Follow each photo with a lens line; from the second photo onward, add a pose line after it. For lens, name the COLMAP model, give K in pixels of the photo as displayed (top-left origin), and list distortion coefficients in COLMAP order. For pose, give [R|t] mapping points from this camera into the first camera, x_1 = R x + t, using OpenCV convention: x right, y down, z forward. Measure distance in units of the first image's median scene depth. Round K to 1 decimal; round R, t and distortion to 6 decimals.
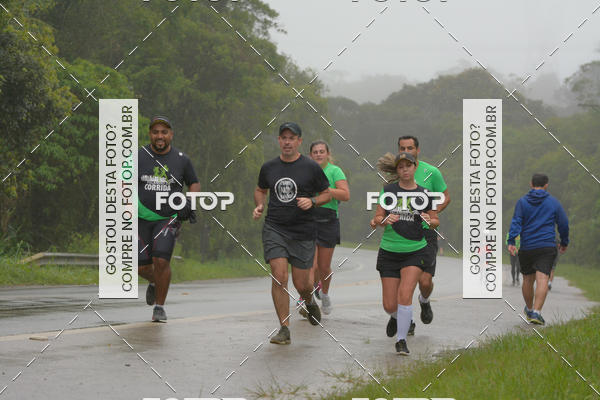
lens RADIAL K [[3297.2, 0, 297.1], [0, 3297.2, 199.6], [0, 0, 1]] dist [1.516325, 0.739174]
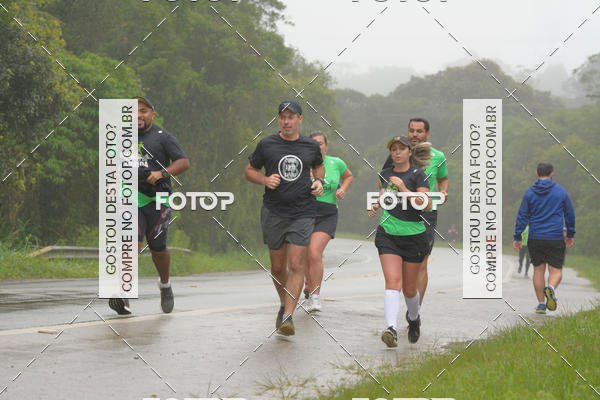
lens RADIAL K [[2614.6, 0, 301.4], [0, 2614.6, 200.8], [0, 0, 1]] dist [0.932010, 0.532264]
pose [[0.999984, -0.004193, -0.003916, 0.001943], [0.004199, 0.999990, 0.001492, 0.001488], [0.003910, -0.001508, 0.999991, 0.207273]]
